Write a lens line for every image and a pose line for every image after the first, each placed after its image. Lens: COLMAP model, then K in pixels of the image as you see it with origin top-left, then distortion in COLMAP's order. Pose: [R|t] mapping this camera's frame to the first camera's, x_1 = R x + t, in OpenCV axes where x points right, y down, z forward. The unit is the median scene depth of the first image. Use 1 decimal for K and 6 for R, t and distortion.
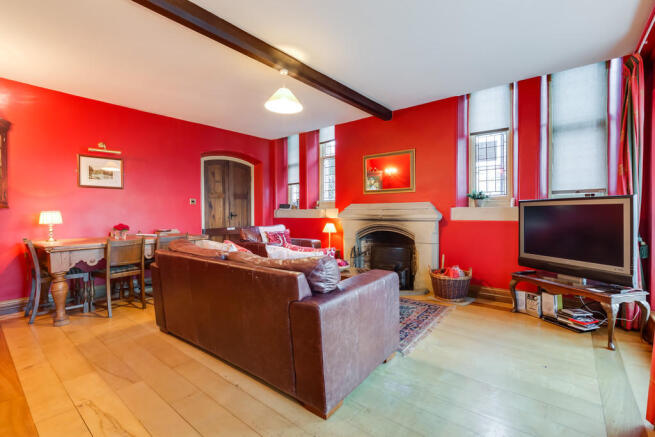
lens RADIAL K [[292.8, 0, 327.5], [0, 292.8, 218.5], [0, 0, 1]] dist [-0.000992, 0.000083]
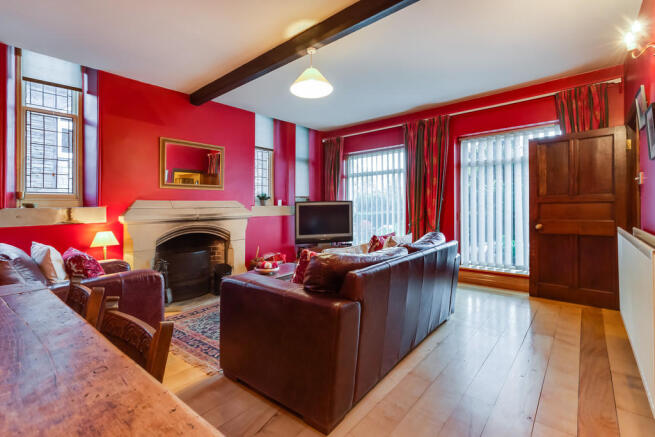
lens RADIAL K [[292.8, 0, 327.5], [0, 292.8, 218.5], [0, 0, 1]] dist [-0.000992, 0.000083]
pose [[0.027733, -0.038711, 0.998866, -0.714289], [0.033228, 0.998733, 0.037784, -0.021665], [-0.999063, 0.032142, 0.028984, 0.637297]]
